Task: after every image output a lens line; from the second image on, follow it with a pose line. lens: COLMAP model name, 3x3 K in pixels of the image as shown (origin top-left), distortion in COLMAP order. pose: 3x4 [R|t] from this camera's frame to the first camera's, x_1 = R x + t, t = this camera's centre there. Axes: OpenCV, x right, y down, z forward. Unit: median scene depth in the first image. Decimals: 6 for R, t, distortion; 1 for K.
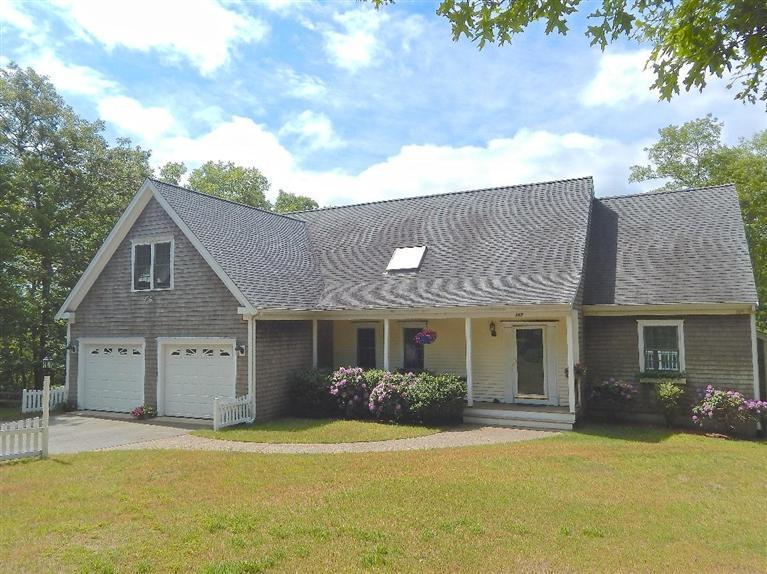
lens RADIAL K [[589.6, 0, 383.5], [0, 589.6, 287.0], [0, 0, 1]] dist [0.015029, -0.001680]
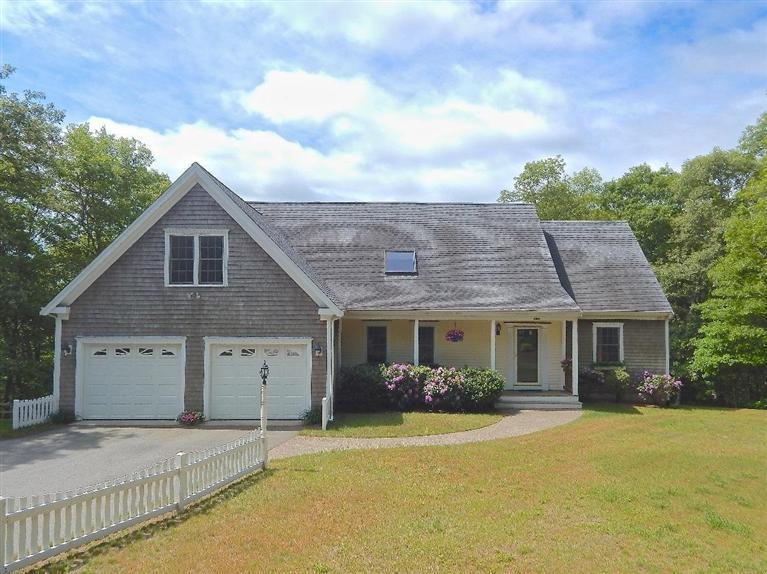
lens RADIAL K [[589.6, 0, 383.5], [0, 589.6, 287.0], [0, 0, 1]] dist [0.015029, -0.001680]
pose [[0.890949, 0.033205, 0.452888, -0.564174], [-0.047146, 0.998697, 0.019524, -0.025686], [-0.451650, -0.038746, 0.891354, 0.042415]]
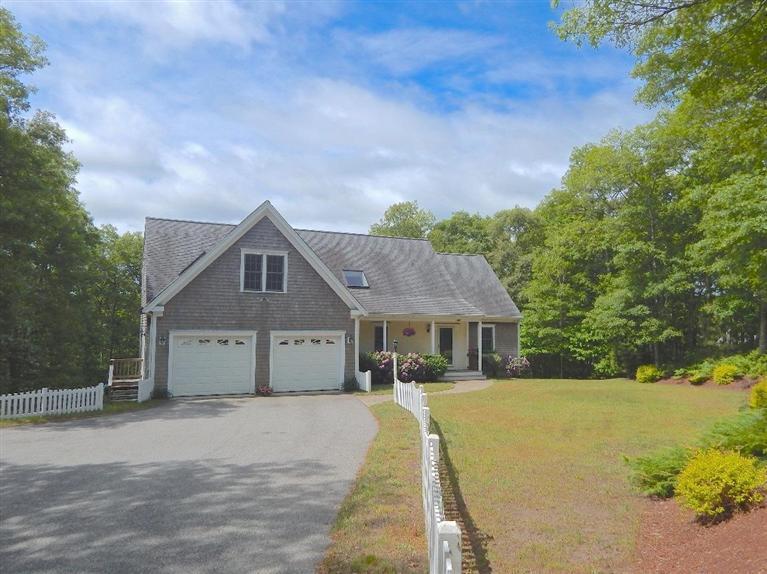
lens RADIAL K [[589.6, 0, 383.5], [0, 589.6, 287.0], [0, 0, 1]] dist [0.015029, -0.001680]
pose [[0.627192, 0.067373, 0.775945, -1.227083], [-0.066789, 0.997234, -0.032602, 0.018312], [-0.775996, -0.031377, 0.629957, 0.028494]]
